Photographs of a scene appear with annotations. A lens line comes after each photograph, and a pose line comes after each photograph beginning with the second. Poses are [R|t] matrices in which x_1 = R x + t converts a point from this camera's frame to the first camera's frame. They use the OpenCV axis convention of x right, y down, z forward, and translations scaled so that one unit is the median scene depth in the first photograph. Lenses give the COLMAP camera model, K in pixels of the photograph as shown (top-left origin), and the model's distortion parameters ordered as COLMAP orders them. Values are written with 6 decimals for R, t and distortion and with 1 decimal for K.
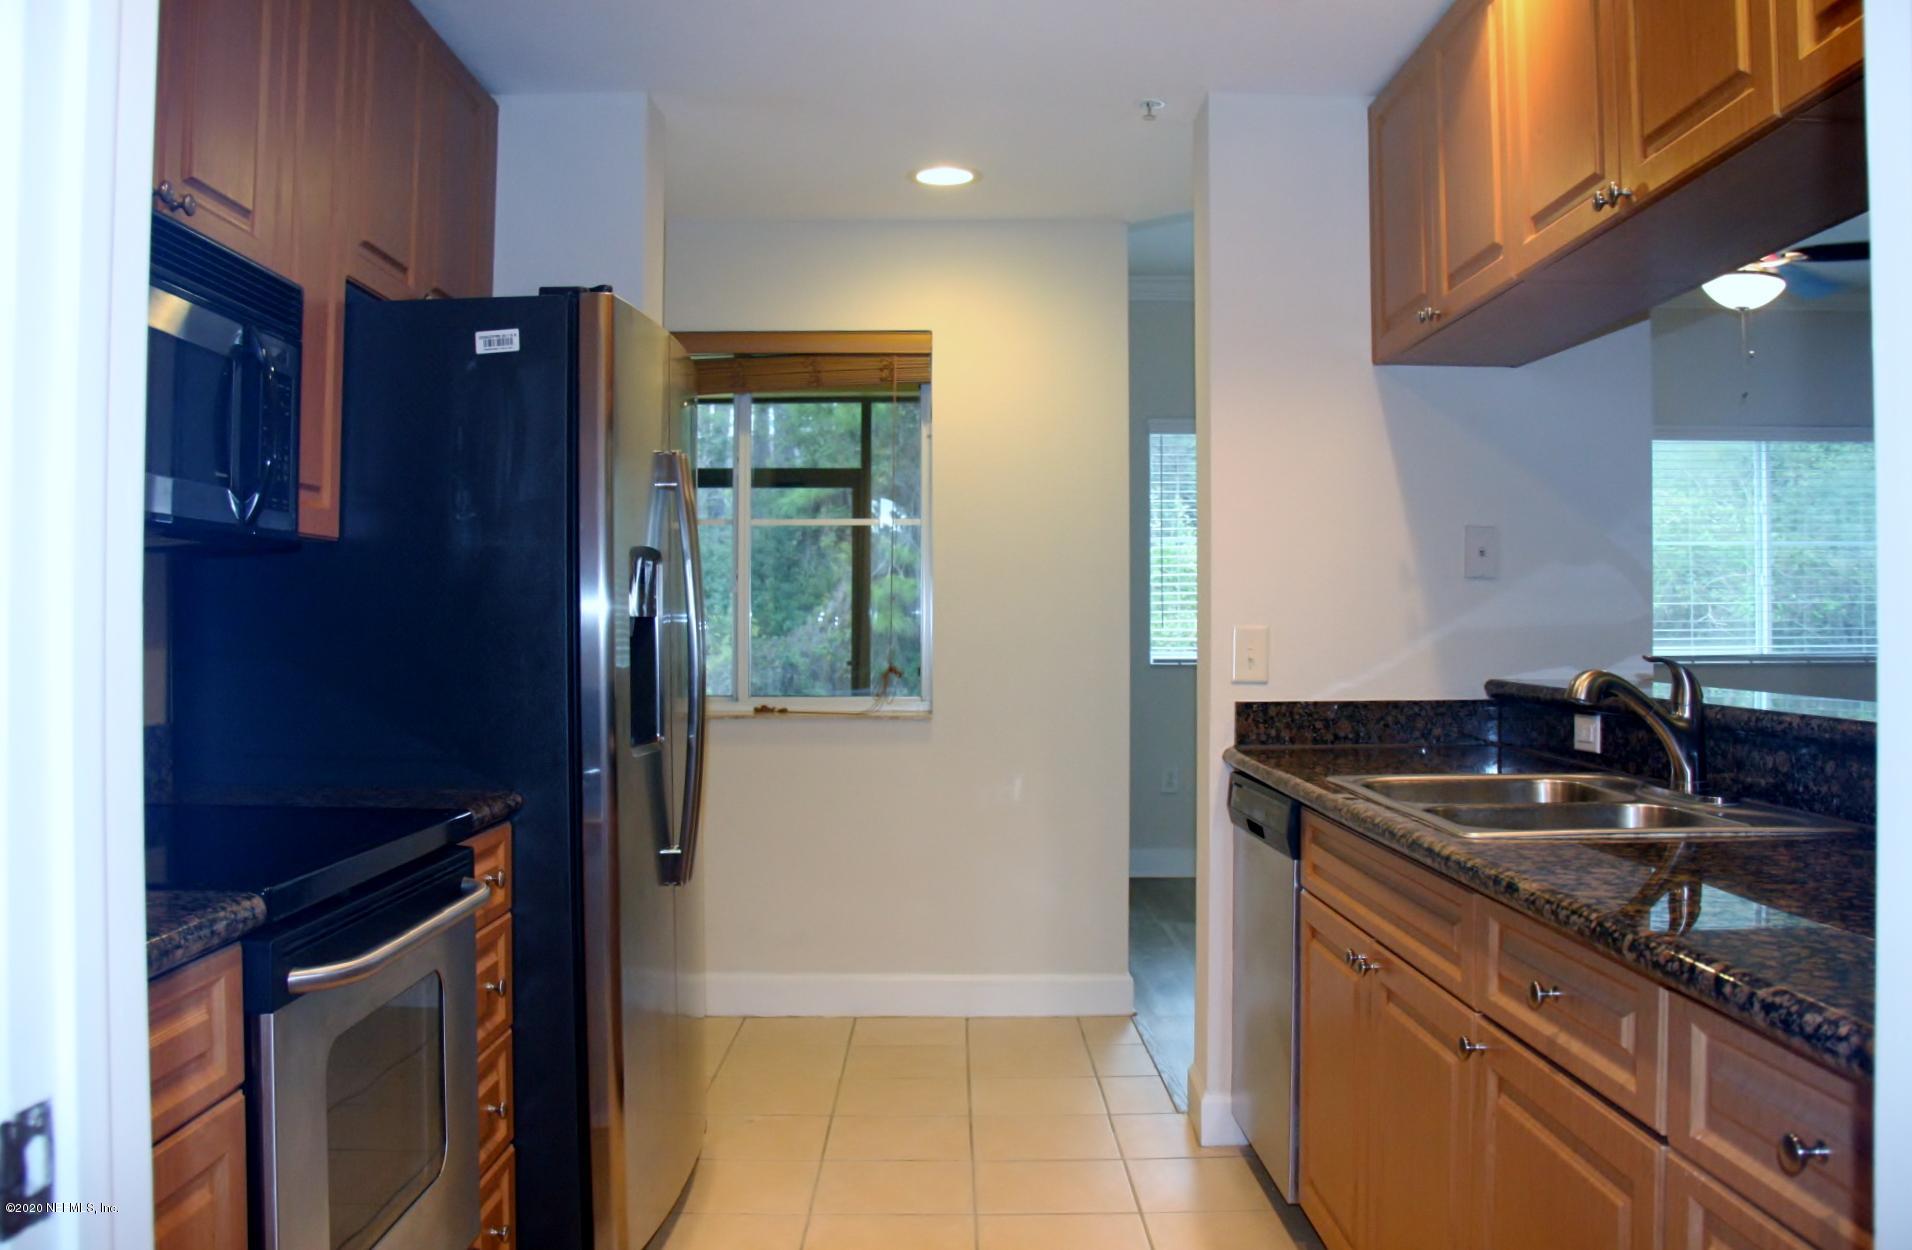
lens RADIAL K [[1629.3, 0, 948.7], [0, 1629.3, 624.2], [0, 0, 1]] dist [-0.125081, 0.009136]
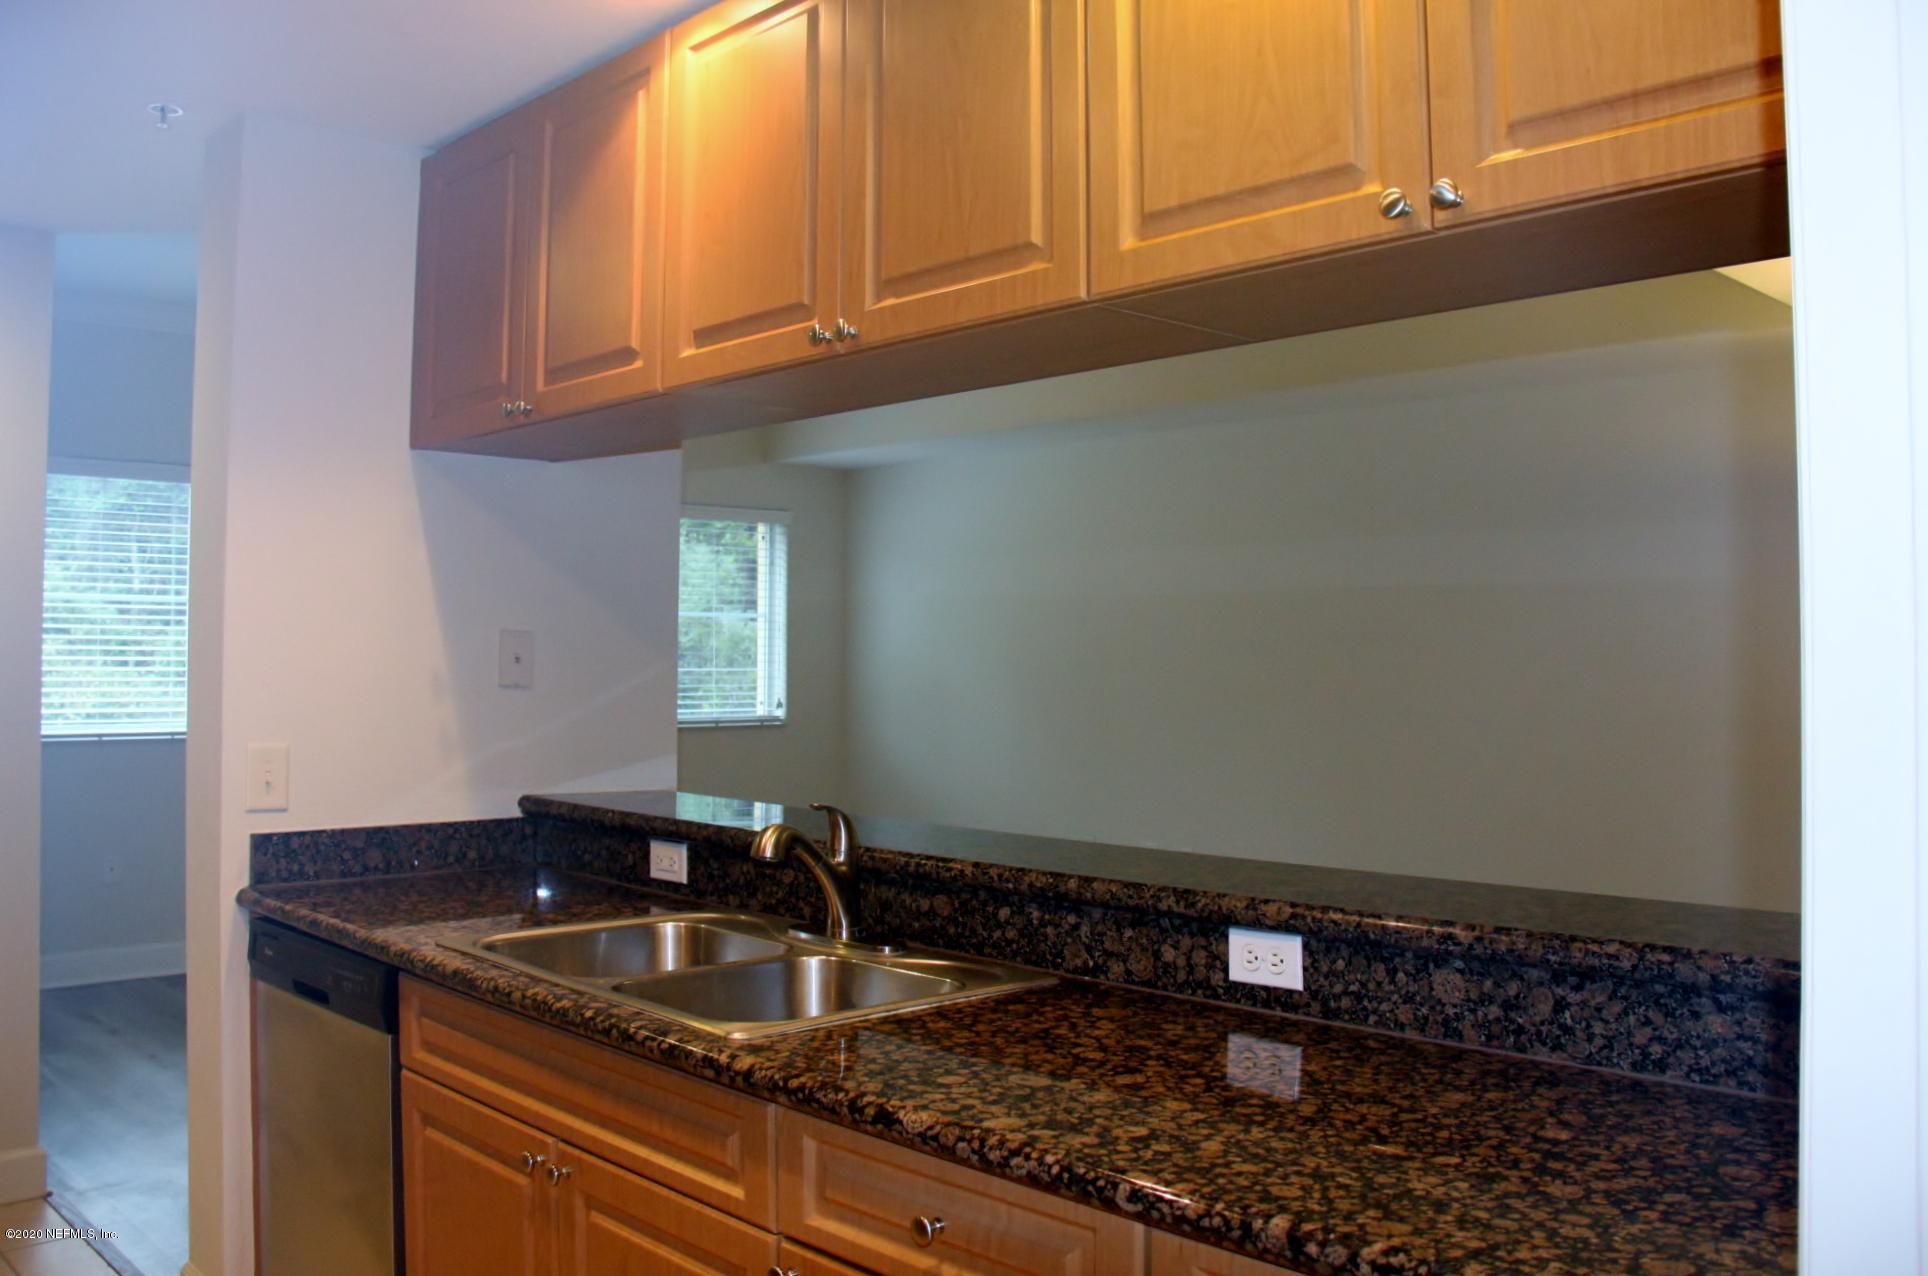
lens RADIAL K [[1643.9, 0, 961.4], [0, 1643.9, 648.8], [0, 0, 1]] dist [-0.149355, 0.017552]
pose [[0.731931, 0.012083, 0.681271, -0.140649], [-0.009222, 0.999927, -0.007827, -0.053580], [-0.681316, -0.000554, 0.731989, 0.163815]]
